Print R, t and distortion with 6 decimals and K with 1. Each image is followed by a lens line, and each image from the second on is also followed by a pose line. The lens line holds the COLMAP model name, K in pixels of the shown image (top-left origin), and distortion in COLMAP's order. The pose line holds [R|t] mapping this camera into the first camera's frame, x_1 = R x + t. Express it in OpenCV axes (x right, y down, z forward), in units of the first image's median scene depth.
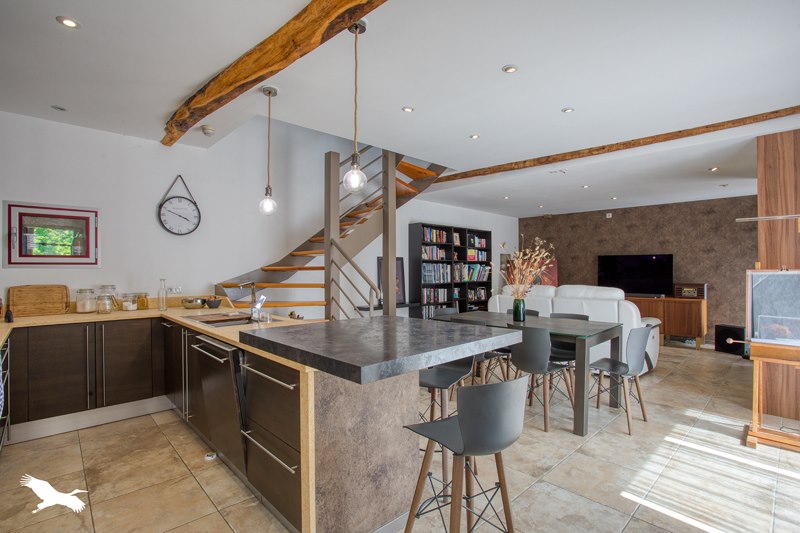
lens RADIAL K [[401.9, 0, 390.9], [0, 401.9, 266.9], [0, 0, 1]] dist [-0.079130, 0.030288]
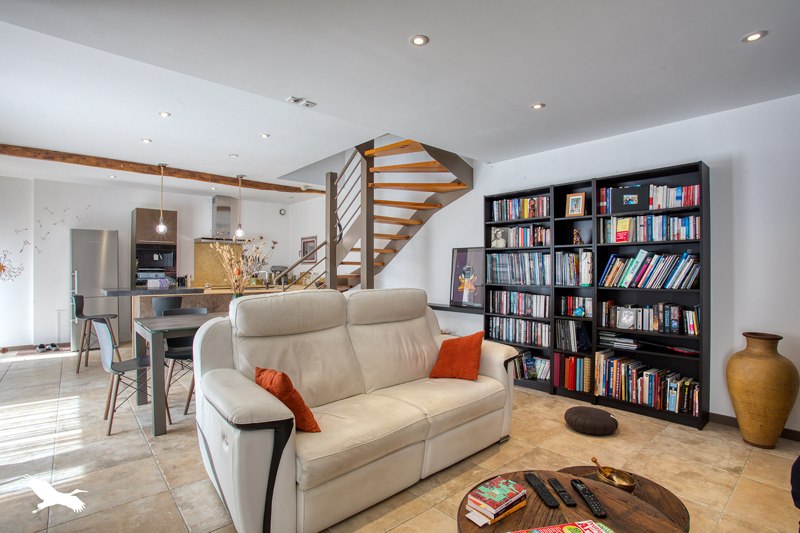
lens RADIAL K [[401.9, 0, 390.9], [0, 401.9, 266.9], [0, 0, 1]] dist [-0.079130, 0.030288]
pose [[-0.051881, 0.002159, -0.998651, 0.740570], [0.010140, 0.999947, 0.001635, 0.009921], [0.998602, -0.010042, -0.051900, 0.836954]]
